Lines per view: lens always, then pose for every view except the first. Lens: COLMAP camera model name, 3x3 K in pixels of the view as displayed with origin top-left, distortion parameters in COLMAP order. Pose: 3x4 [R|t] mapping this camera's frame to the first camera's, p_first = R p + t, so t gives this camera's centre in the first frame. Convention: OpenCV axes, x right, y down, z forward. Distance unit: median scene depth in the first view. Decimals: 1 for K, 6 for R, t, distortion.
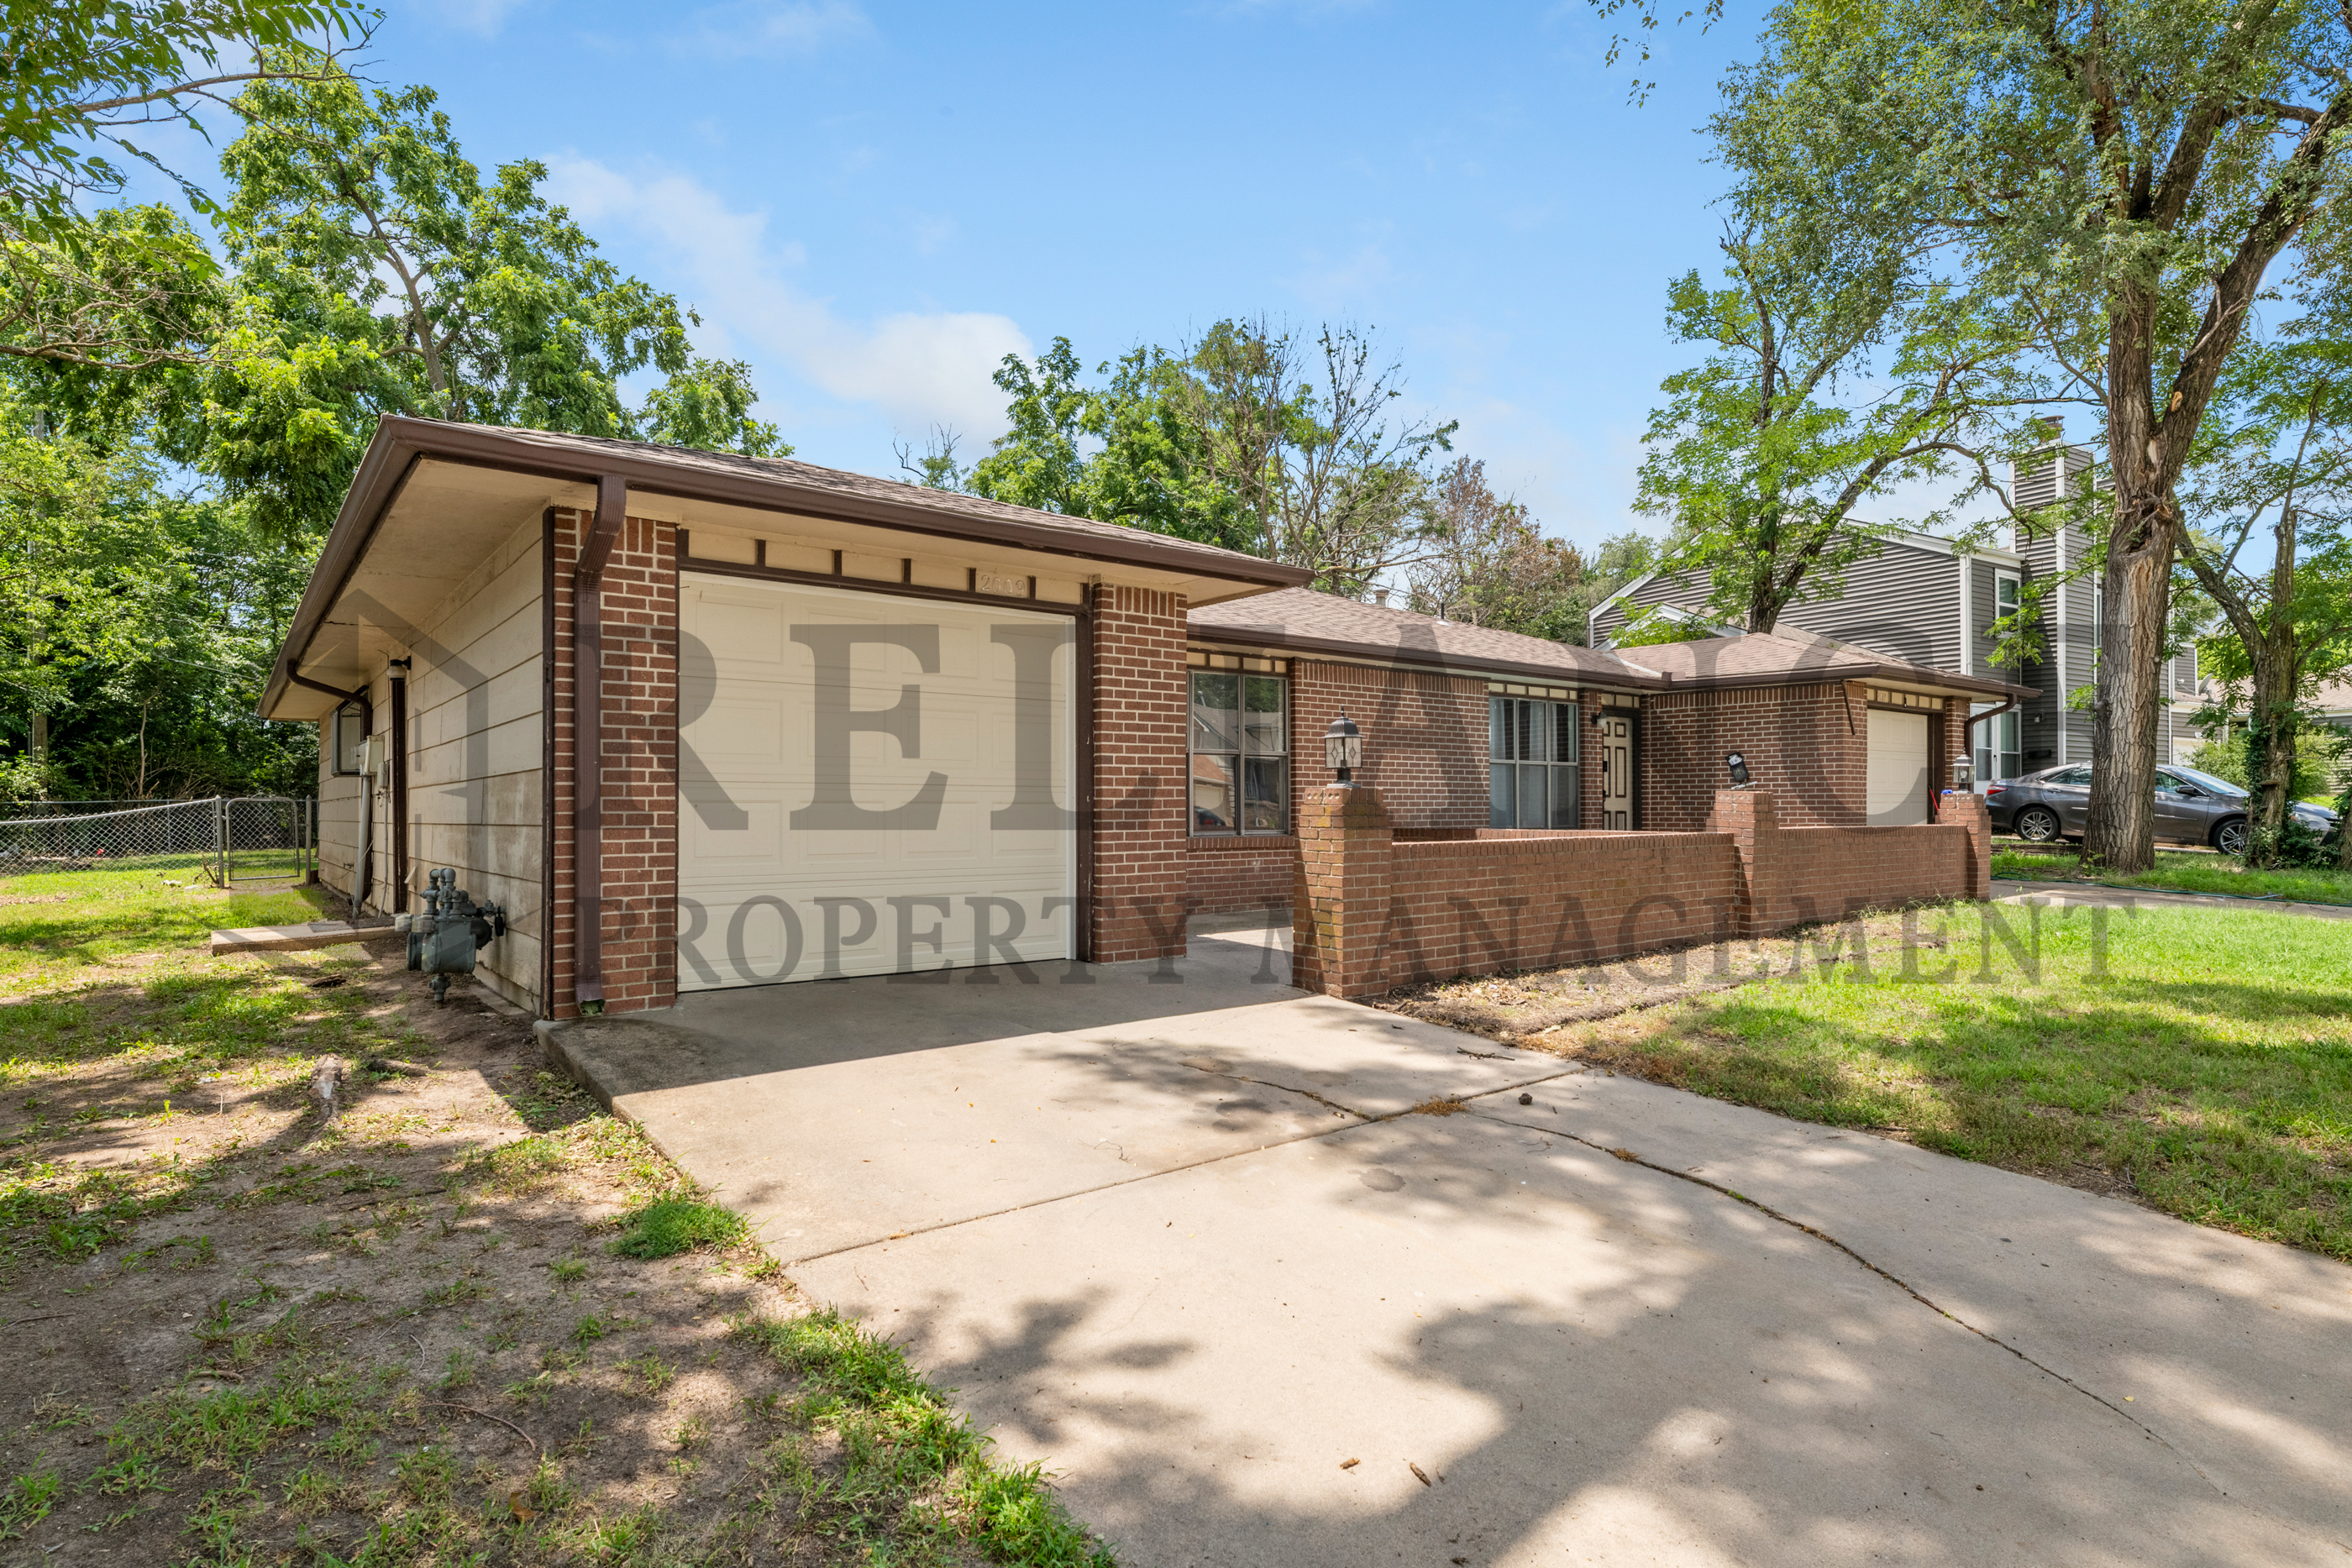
lens RADIAL K [[1240.7, 0, 1172.0], [0, 1240.7, 796.1], [0, 0, 1]] dist [0.001721, -0.000047]
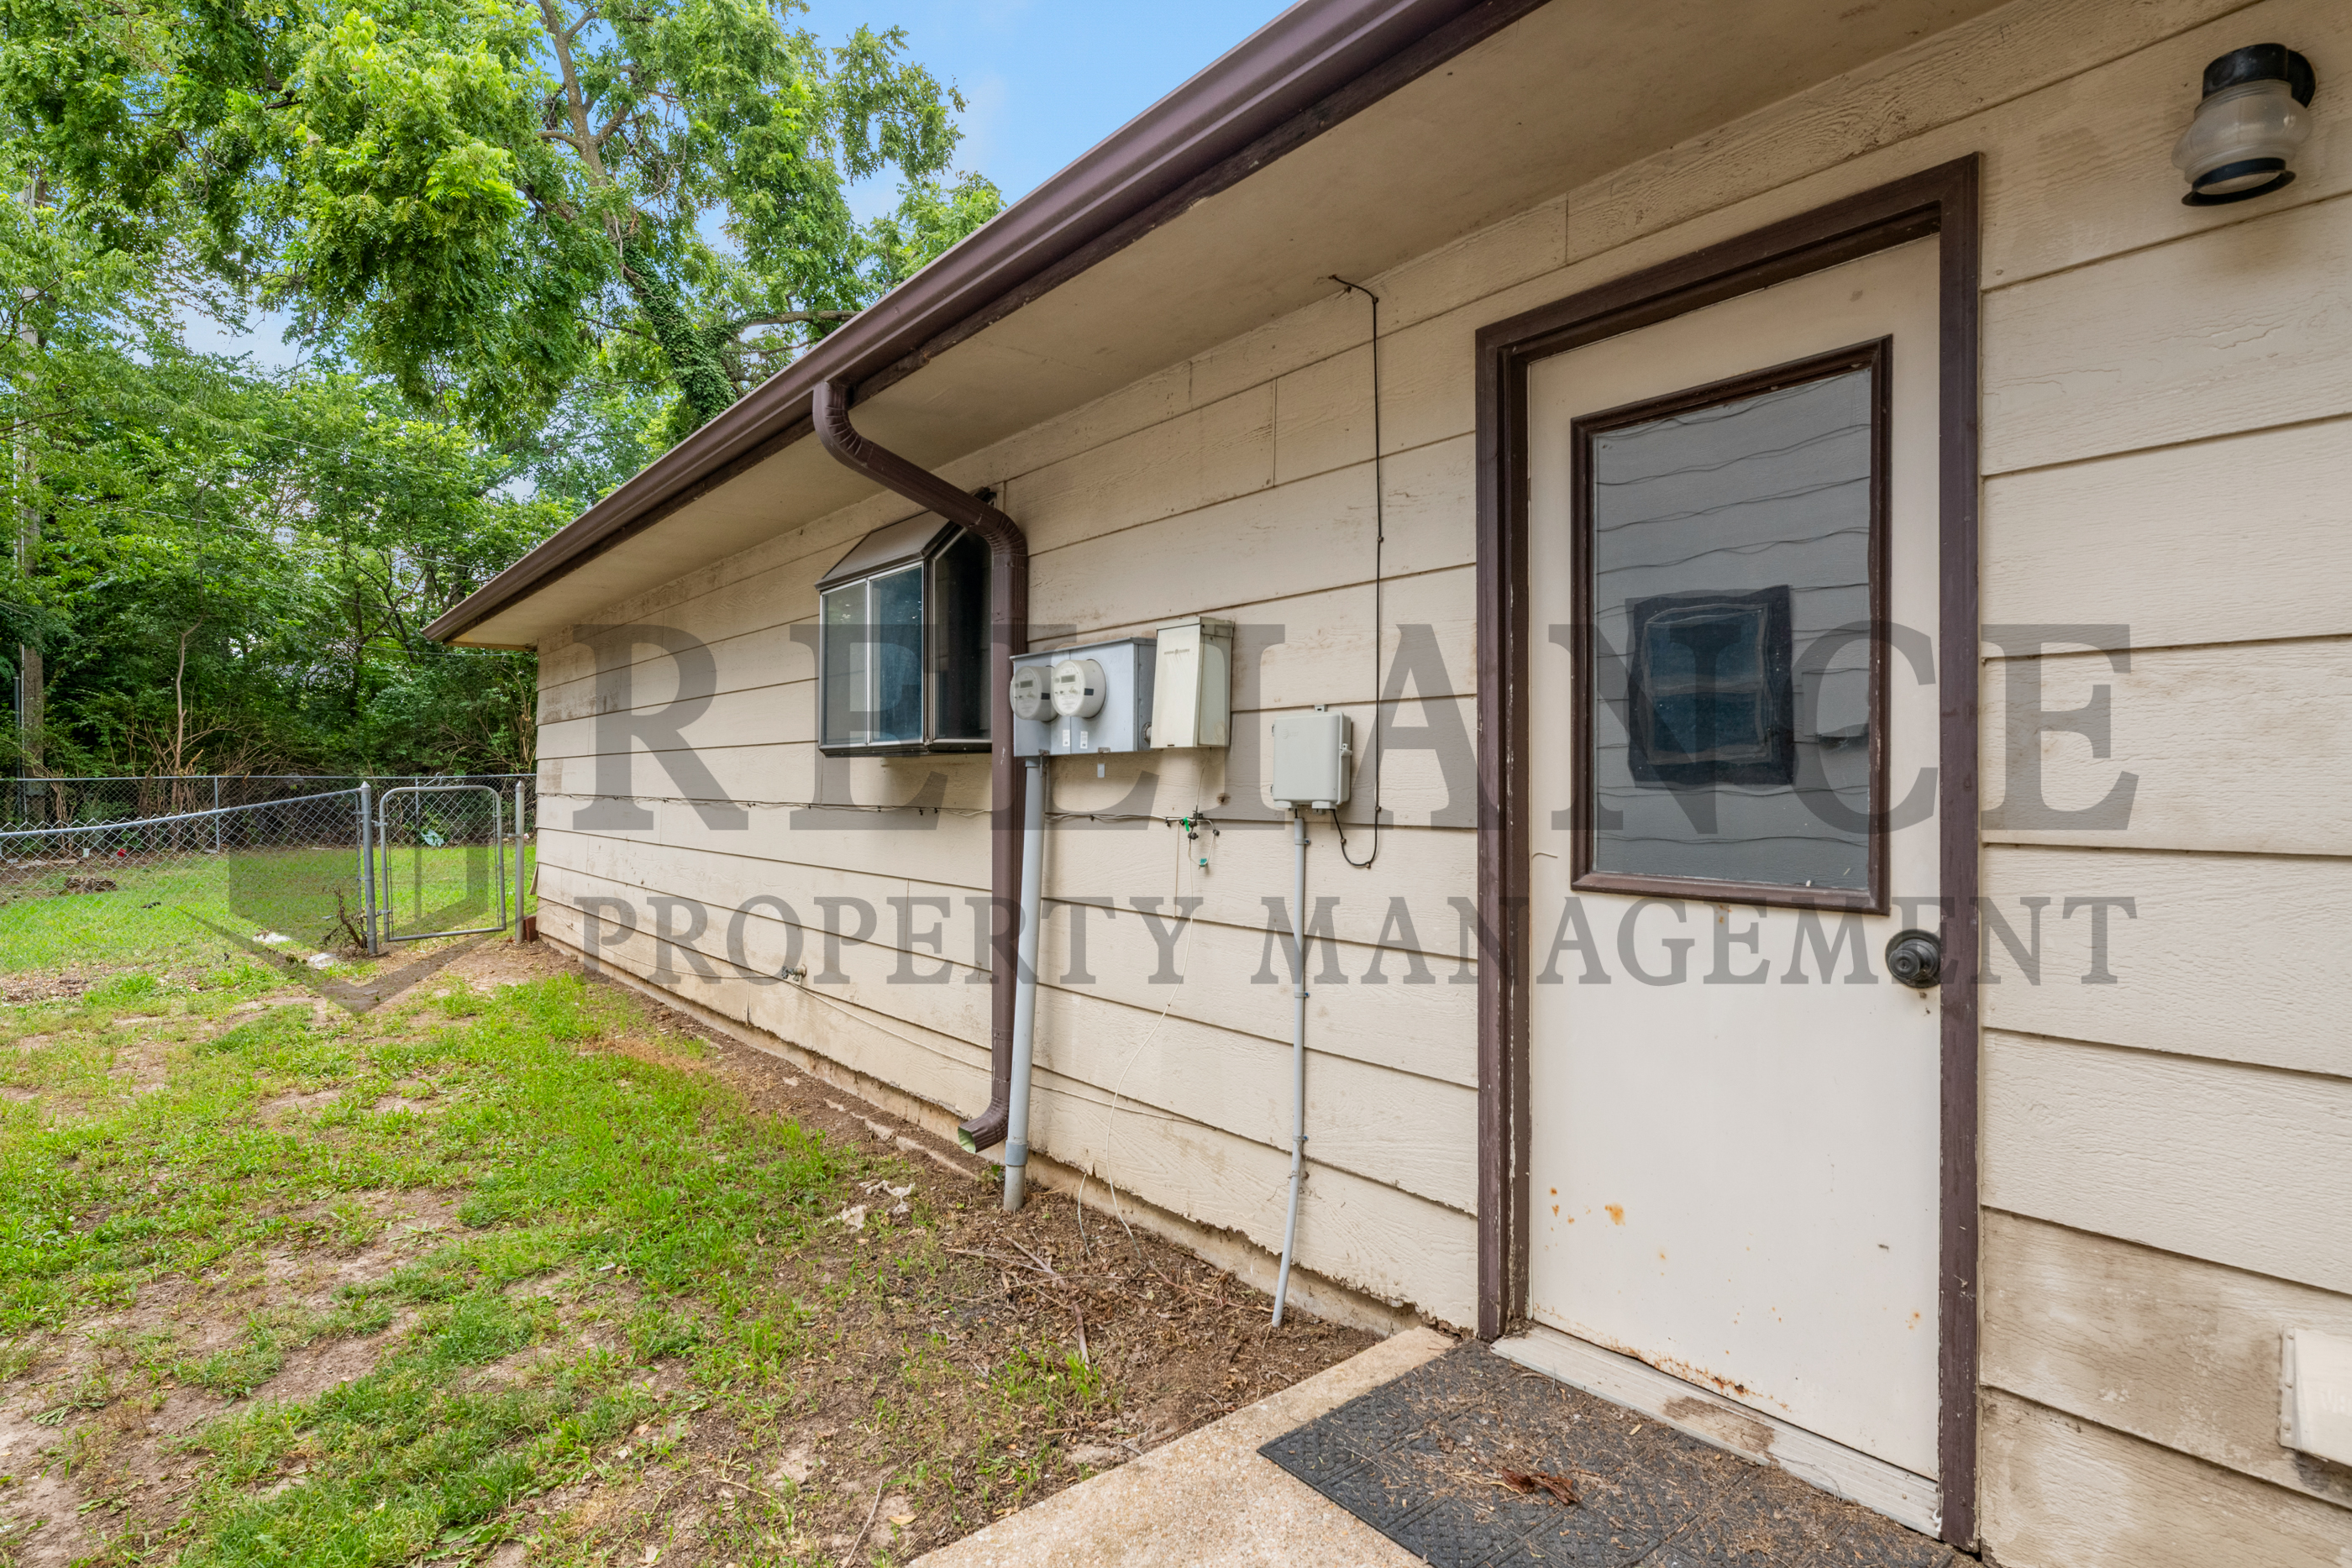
lens RADIAL K [[1240.7, 0, 1190.7], [0, 1240.7, 781.0], [0, 0, 1]] dist [0.001721, -0.000047]
pose [[0.999939, 0.005552, 0.009507, -0.276545], [-0.005671, 0.999905, 0.012576, -0.006147], [-0.009436, -0.012630, 0.999876, 0.307023]]
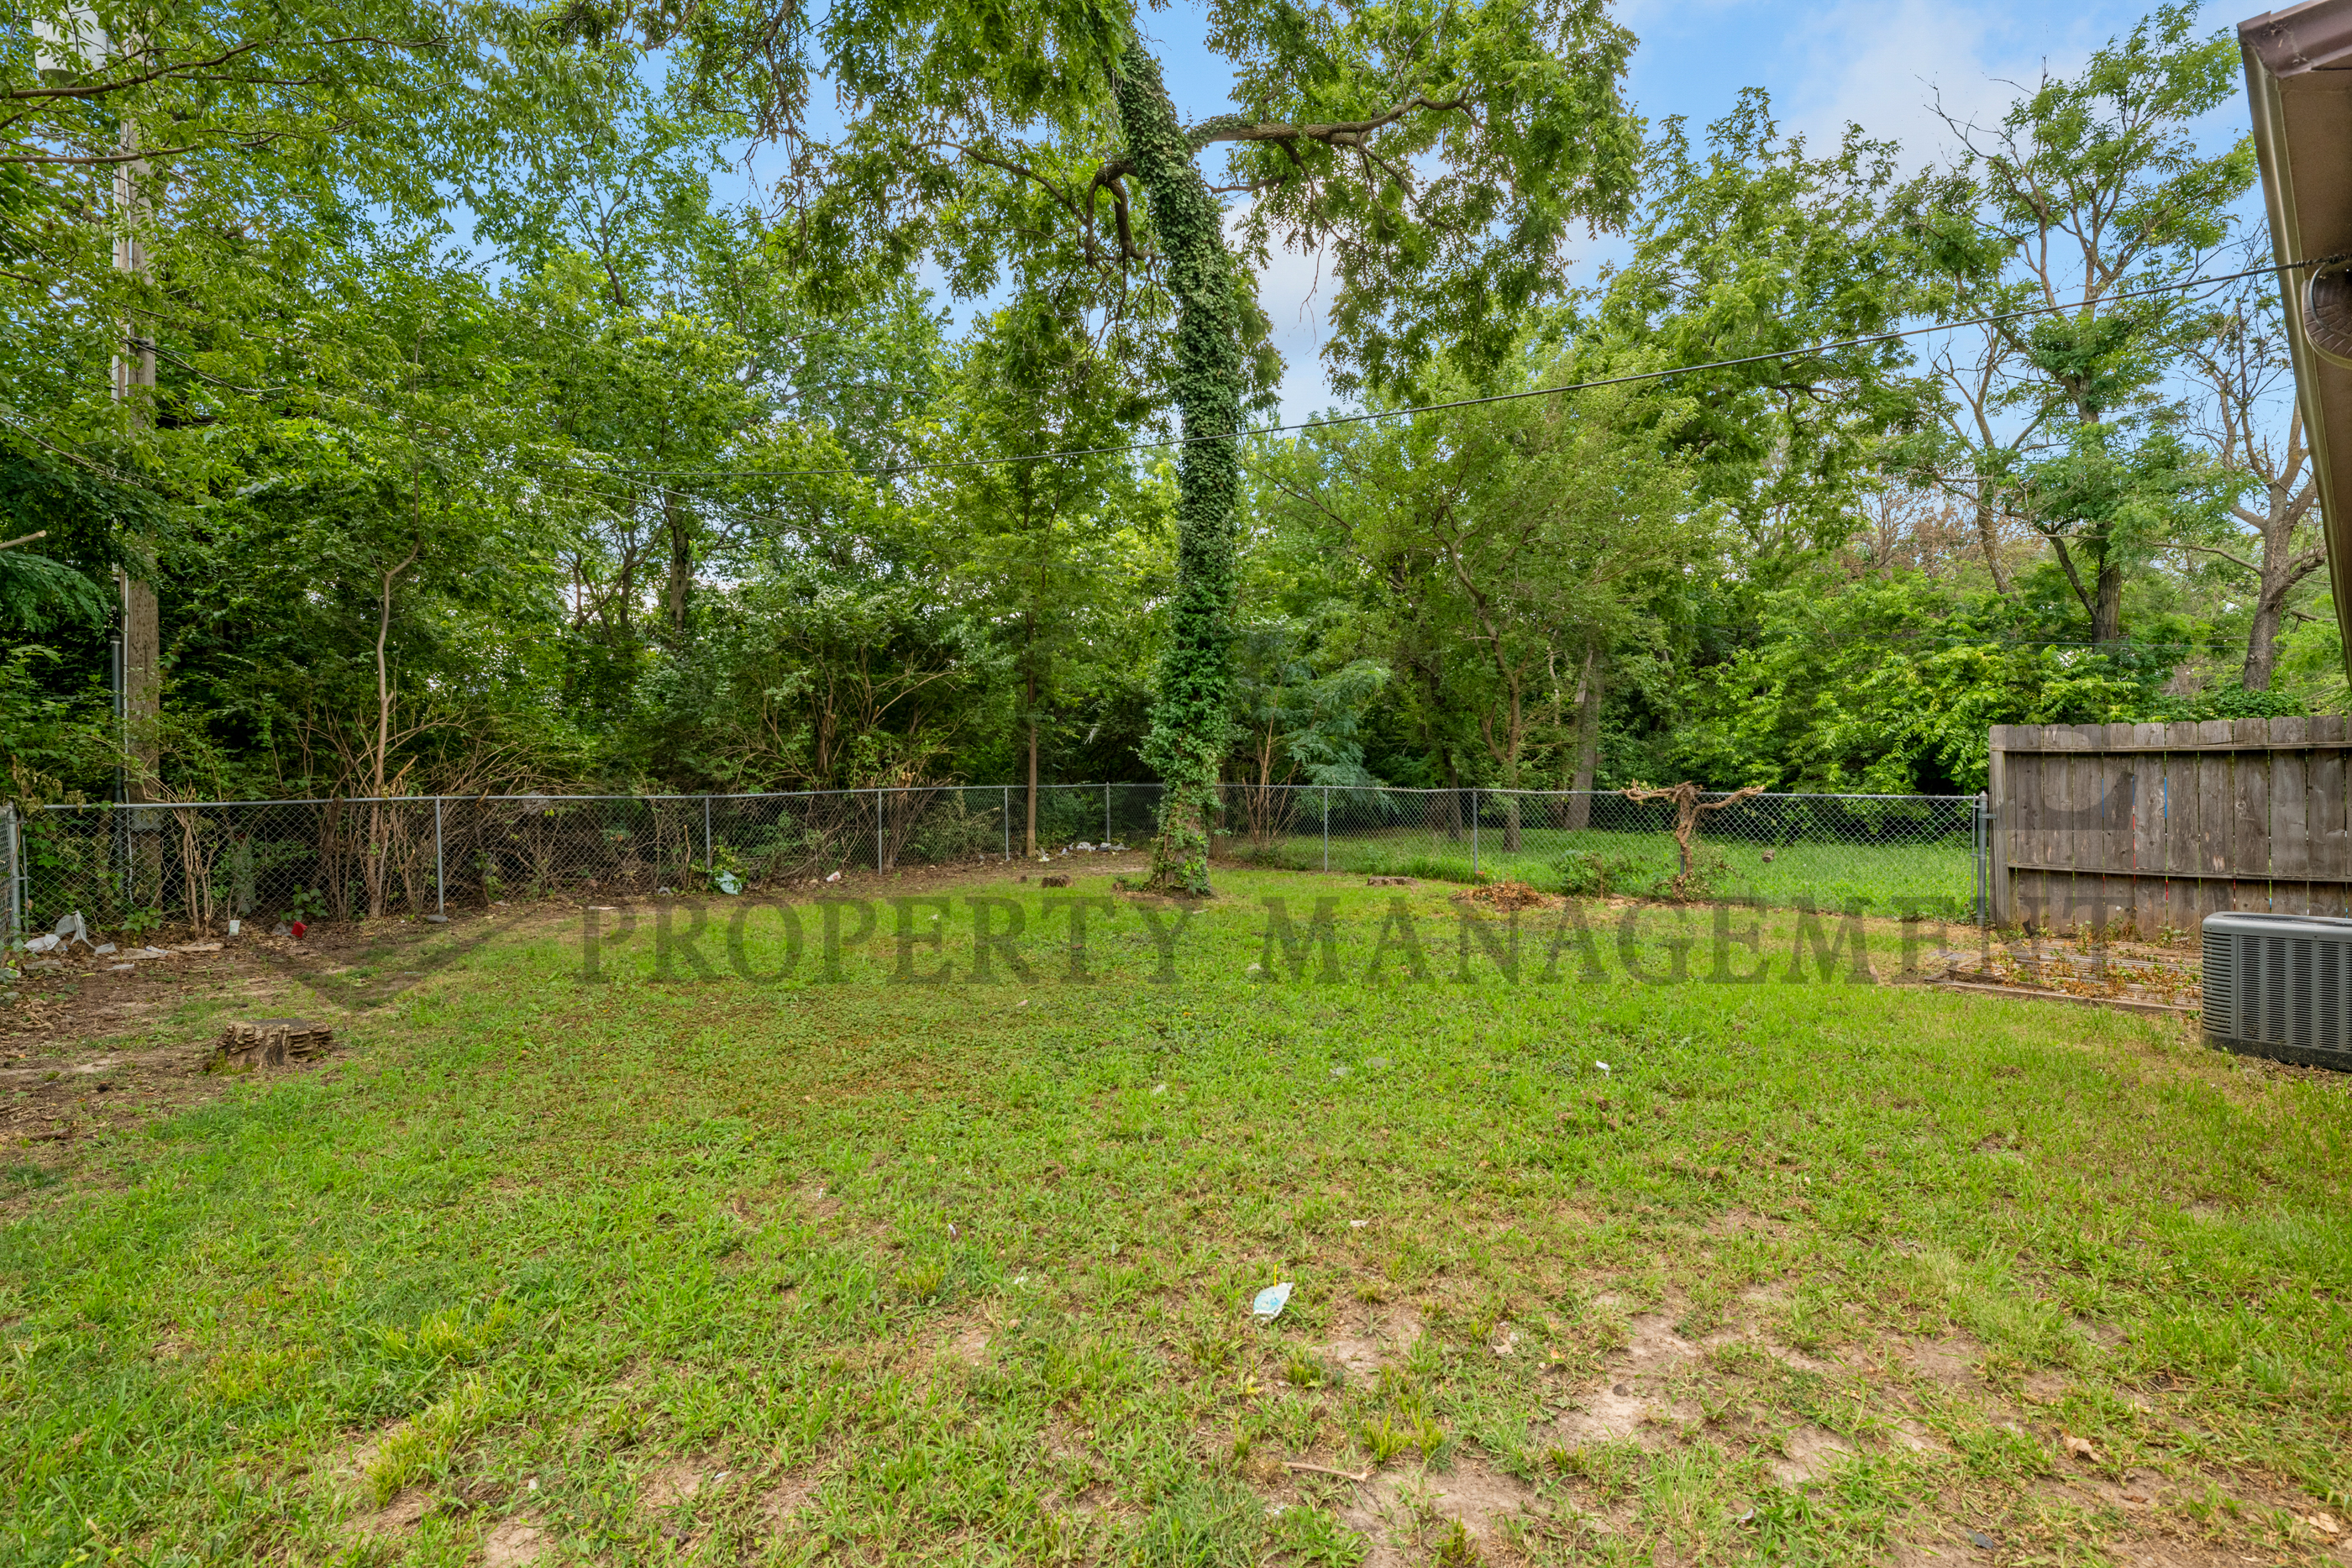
lens RADIAL K [[1038.4, 0, 1168.7], [0, 1038.4, 794.1], [0, 0, 1]] dist [-0.000352, -0.000006]
pose [[0.999226, -0.001076, 0.039313, -0.586126], [0.000906, 0.999990, 0.004333, 0.000720], [-0.039317, -0.004294, 0.999218, 0.645497]]
